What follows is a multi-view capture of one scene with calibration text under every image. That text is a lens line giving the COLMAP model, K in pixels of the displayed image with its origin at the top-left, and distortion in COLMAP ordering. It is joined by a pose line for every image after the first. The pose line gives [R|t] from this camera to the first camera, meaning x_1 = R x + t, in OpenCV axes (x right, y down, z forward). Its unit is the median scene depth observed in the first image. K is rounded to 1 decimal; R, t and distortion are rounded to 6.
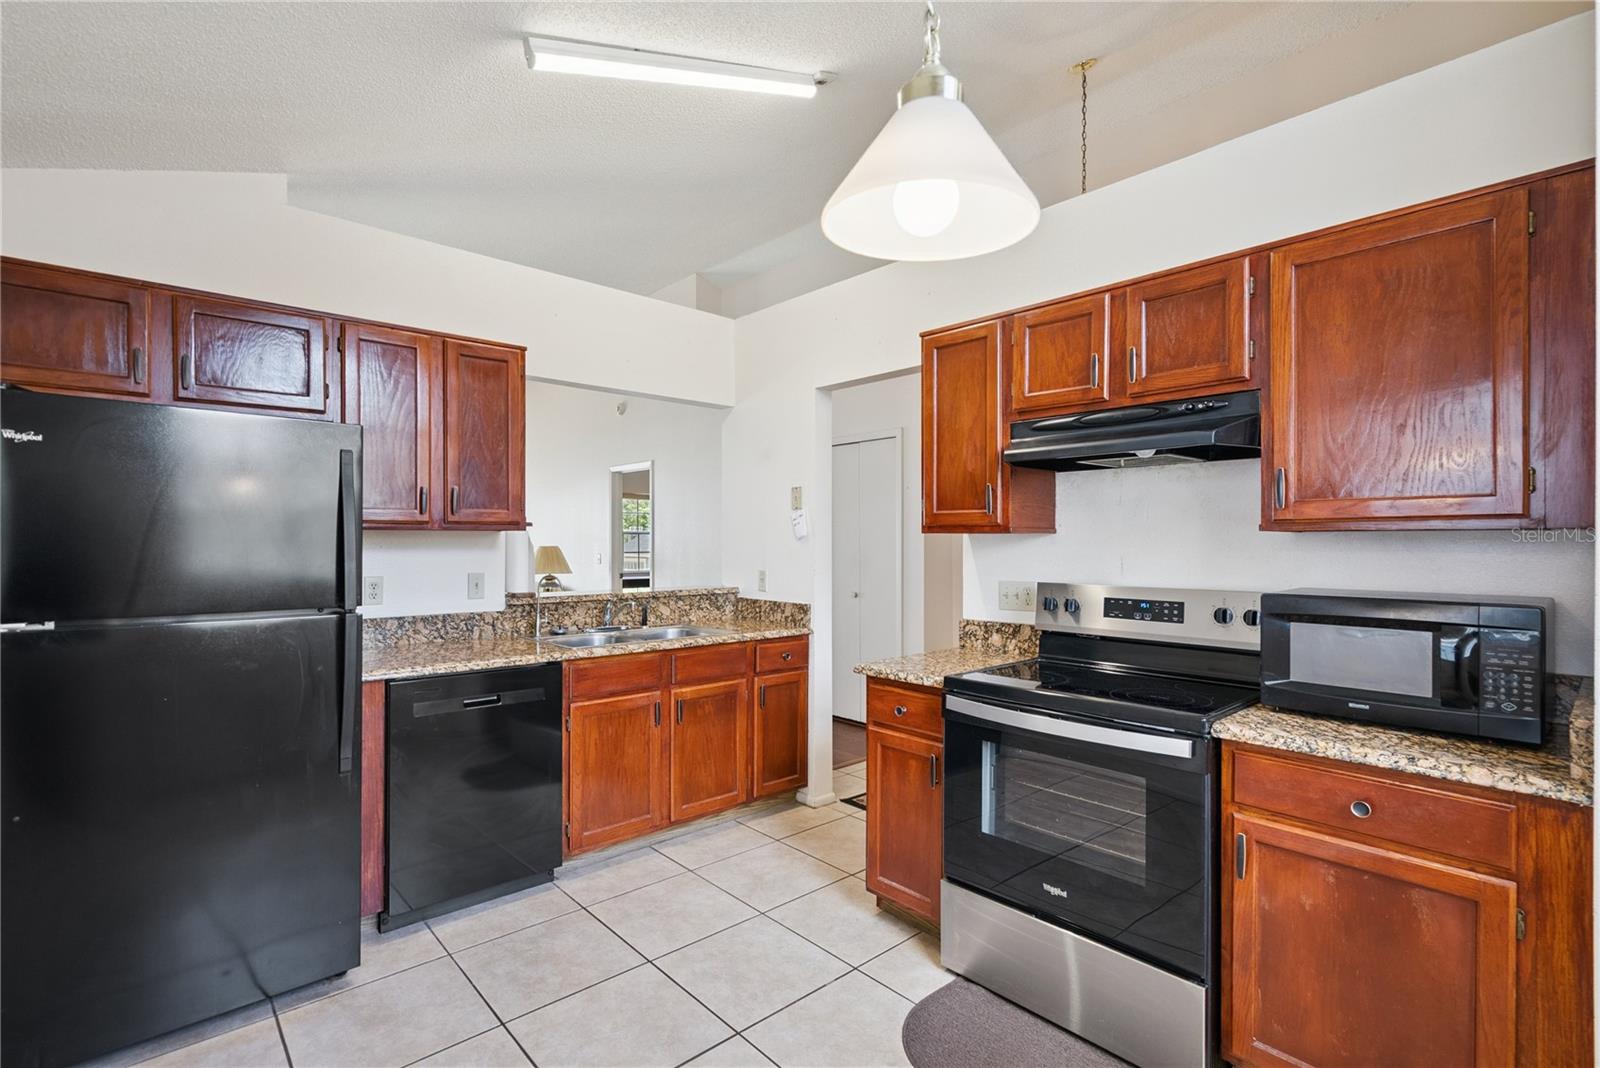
lens RADIAL K [[743.9, 0, 799.0], [0, 743.9, 543.9], [0, 0, 1]] dist [-0.004282, 0.000742]
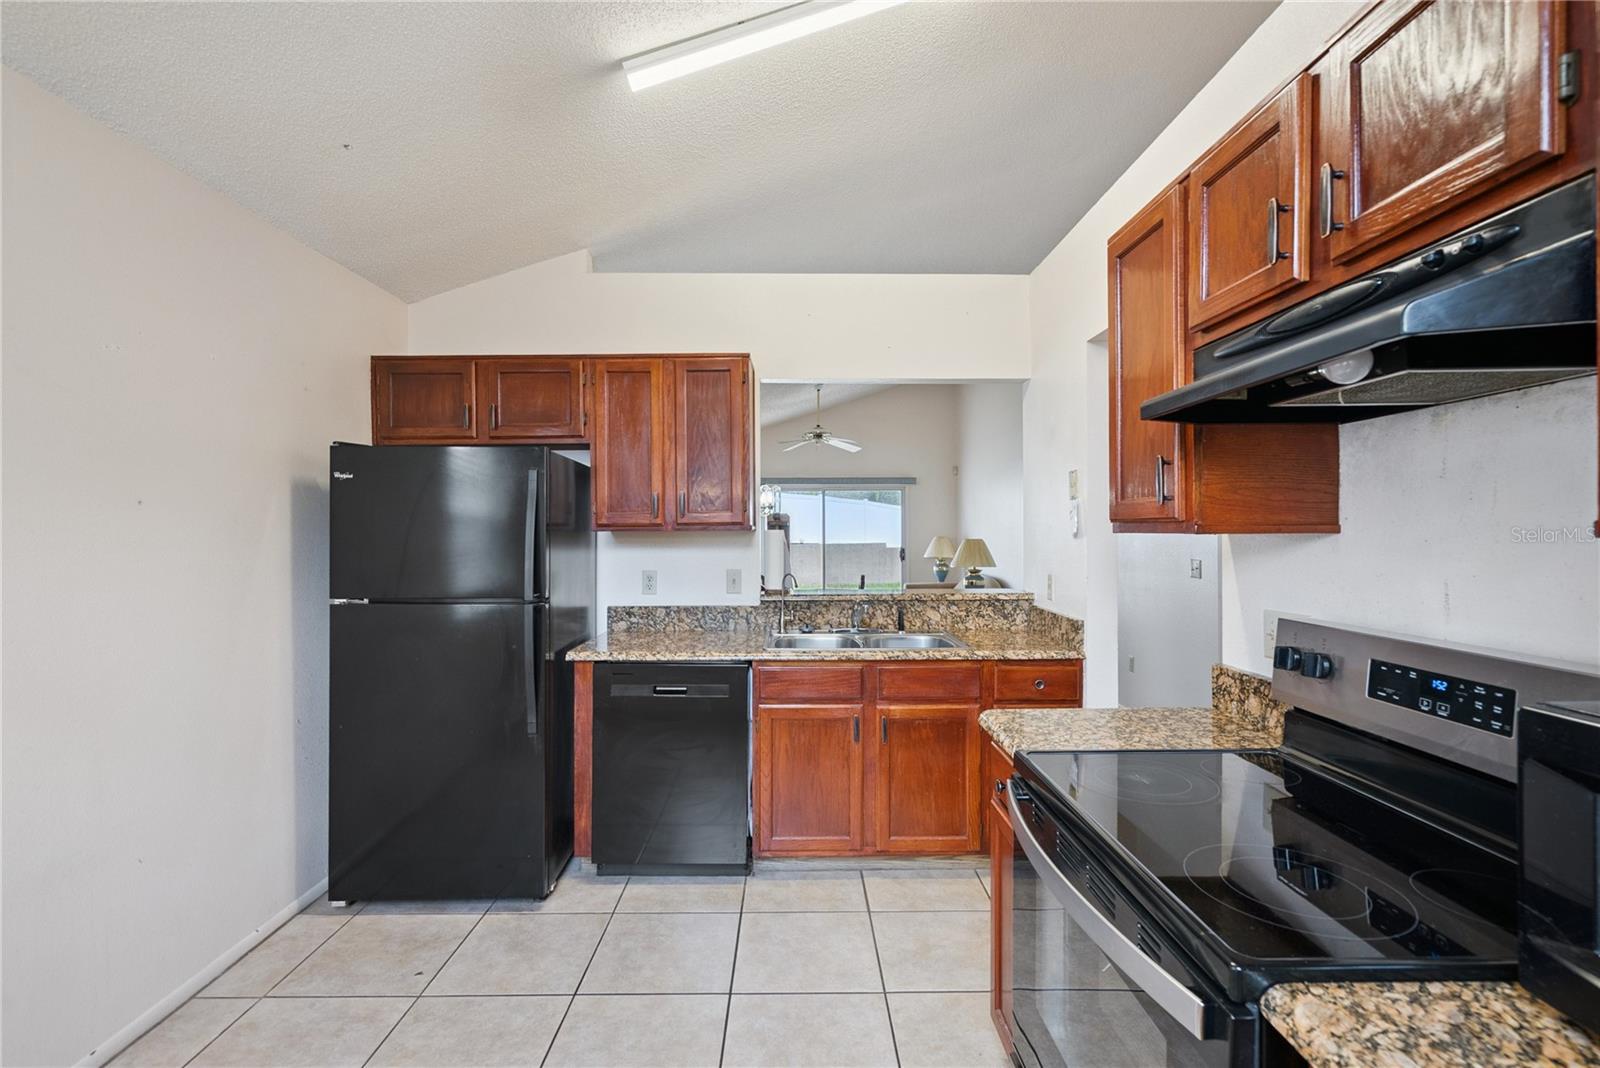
lens RADIAL K [[729.0, 0, 800.0], [0, 729.0, 534.0], [0, 0, 1]] dist [-0.008973, 0.003569]
pose [[0.749674, -0.001946, -0.661804, 0.382763], [0.003075, 0.999995, 0.000543, -0.014431], [0.661800, -0.002442, 0.749677, 0.302589]]
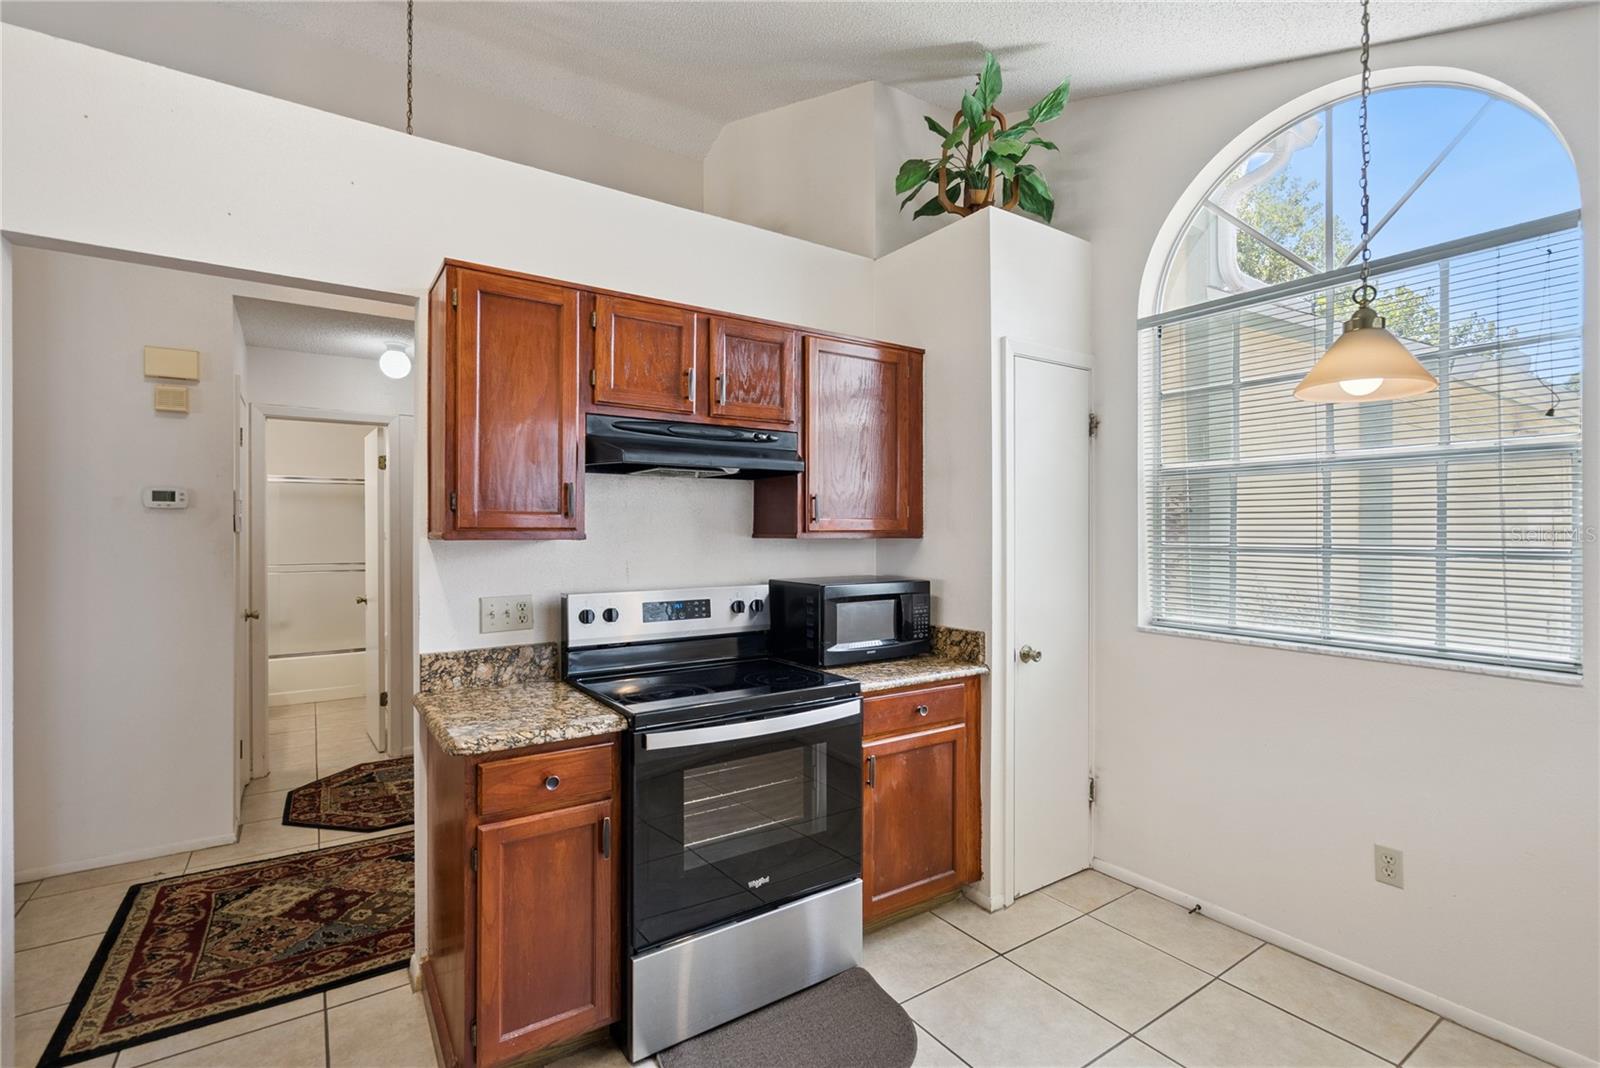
lens RADIAL K [[729.0, 0, 800.0], [0, 729.0, 534.0], [0, 0, 1]] dist [-0.008973, 0.003569]
pose [[0.134235, -0.003363, 0.990944, -0.465285], [0.002793, 0.999992, 0.003015, -0.020648], [-0.990946, 0.002363, 0.134243, 0.559296]]
